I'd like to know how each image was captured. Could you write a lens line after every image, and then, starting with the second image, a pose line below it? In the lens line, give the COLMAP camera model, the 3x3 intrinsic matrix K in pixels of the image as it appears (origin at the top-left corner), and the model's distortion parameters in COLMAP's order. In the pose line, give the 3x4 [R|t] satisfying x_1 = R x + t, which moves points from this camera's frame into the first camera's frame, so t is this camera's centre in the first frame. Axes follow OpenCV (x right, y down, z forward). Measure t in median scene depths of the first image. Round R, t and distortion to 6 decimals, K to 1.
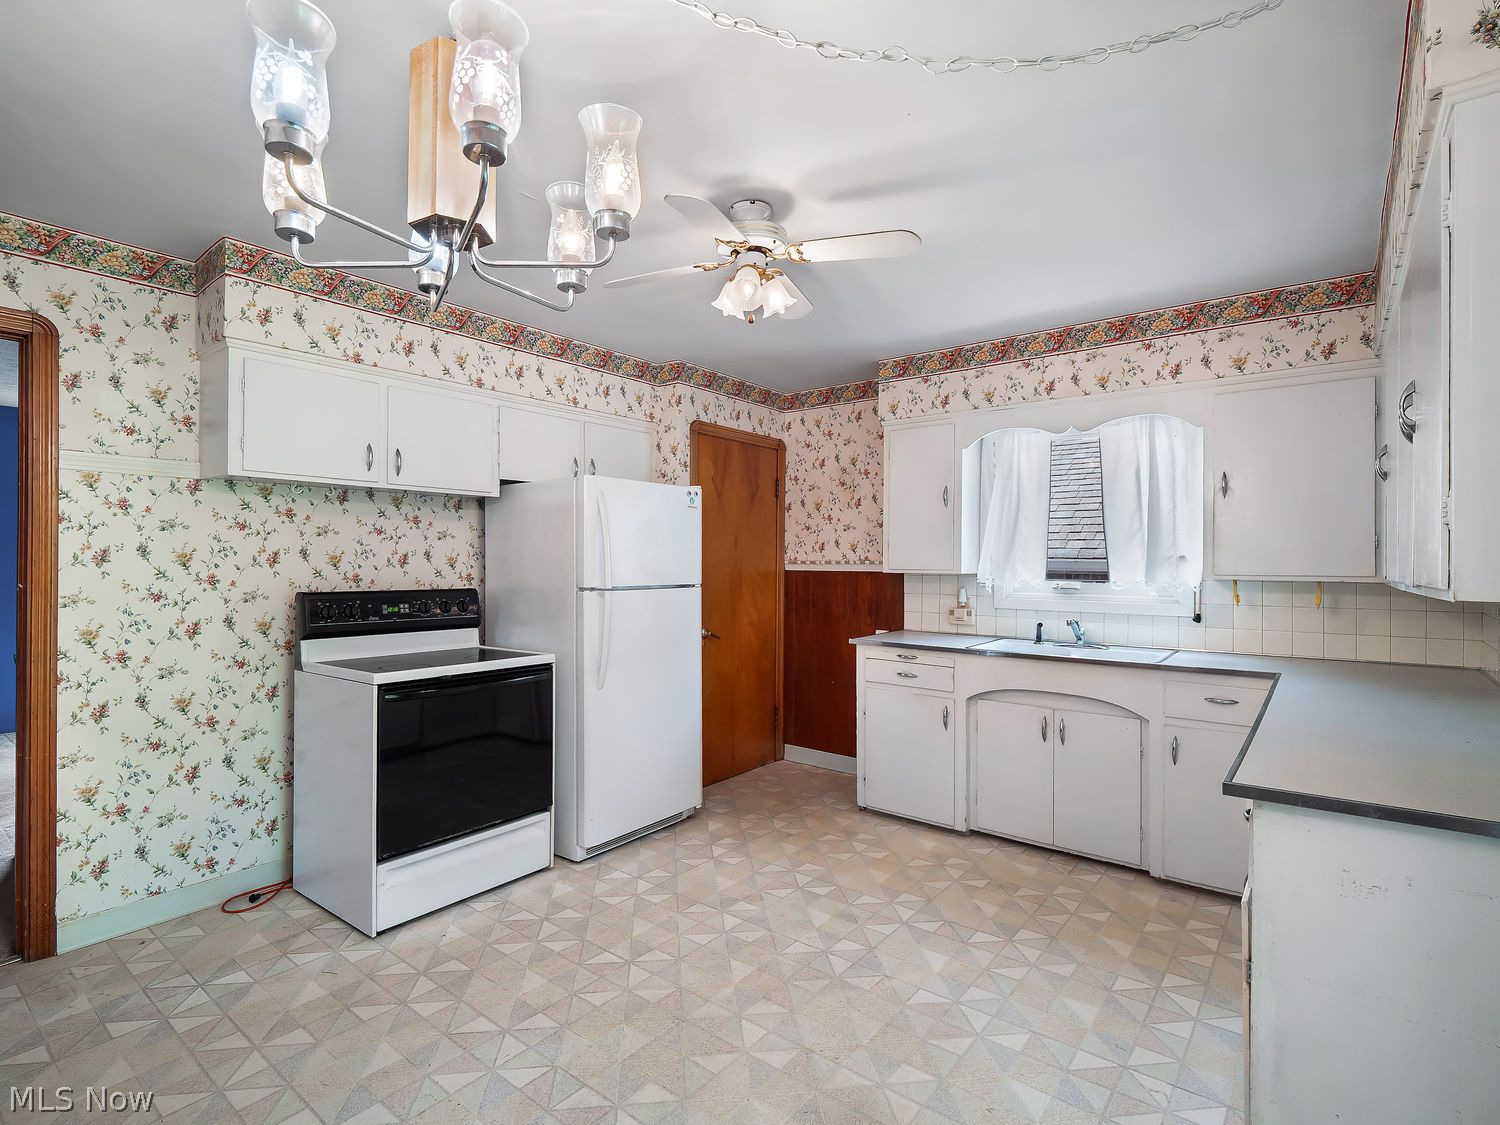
lens RADIAL K [[732.8, 0, 749.7], [0, 732.8, 554.1], [0, 0, 1]] dist [0.001660, -0.001363]
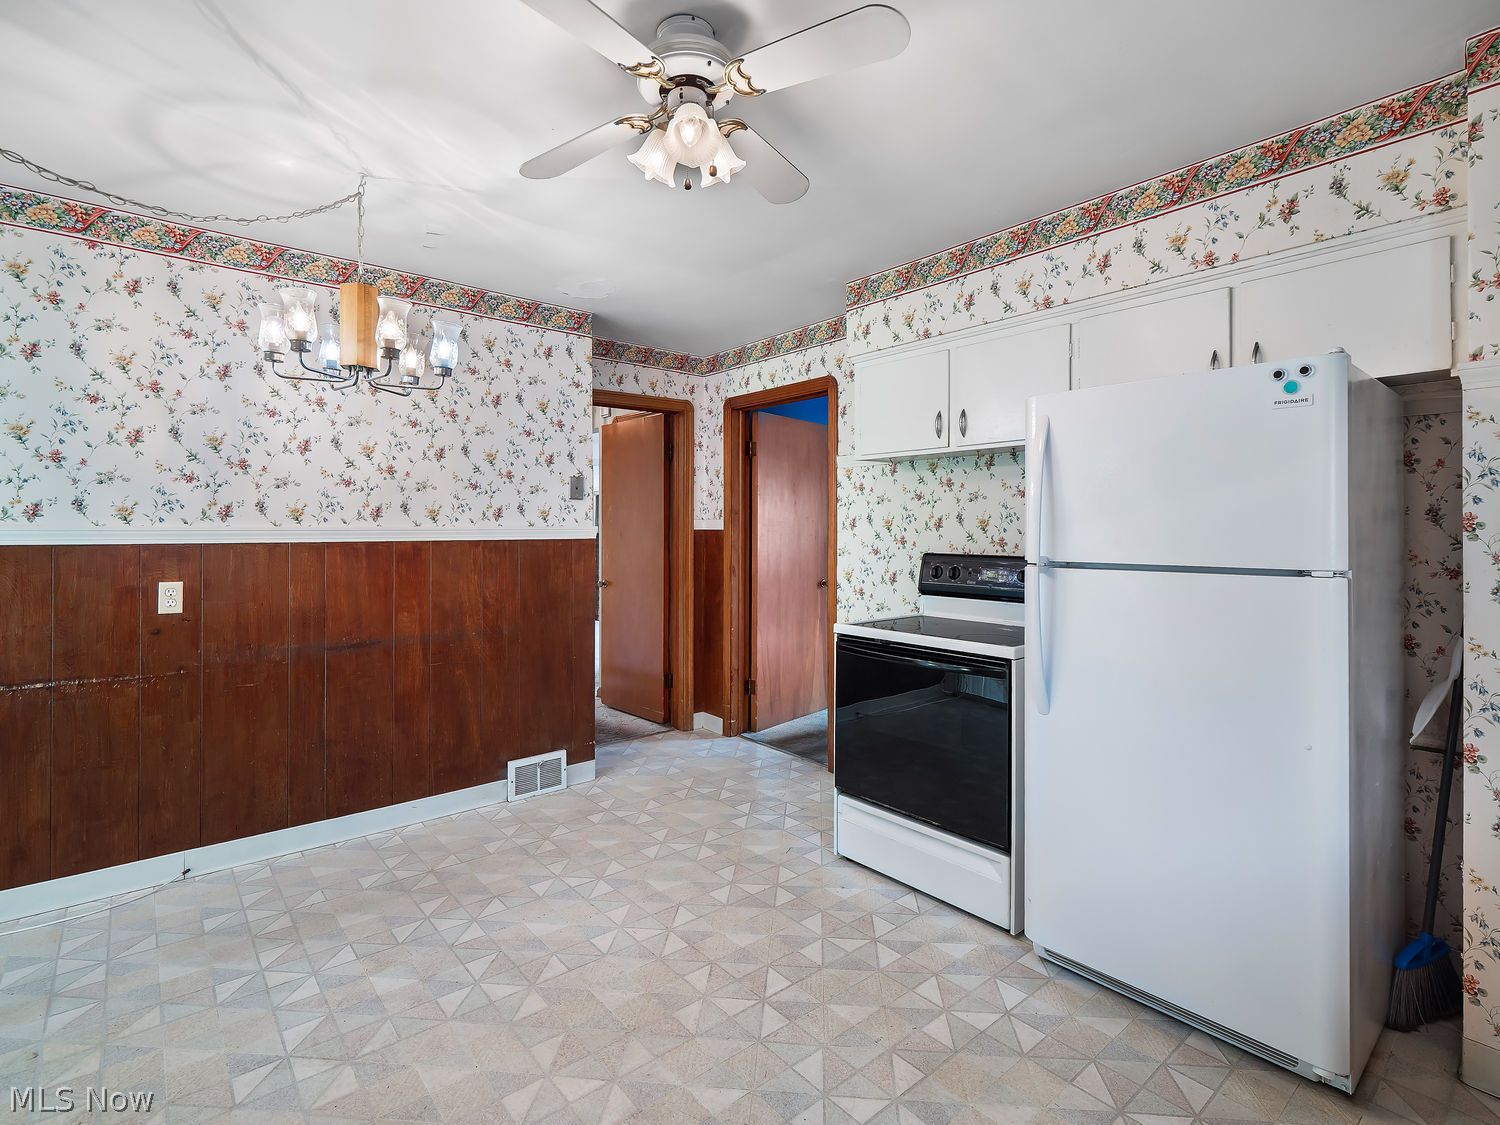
lens RADIAL K [[722.0, 0, 737.8], [0, 722.0, 520.4], [0, 0, 1]] dist [0.000516, -0.000473]
pose [[-0.193045, -0.015199, -0.981072, 0.461426], [0.011316, 0.999779, -0.017716, 0.015707], [0.981125, -0.014522, -0.192830, 0.795324]]
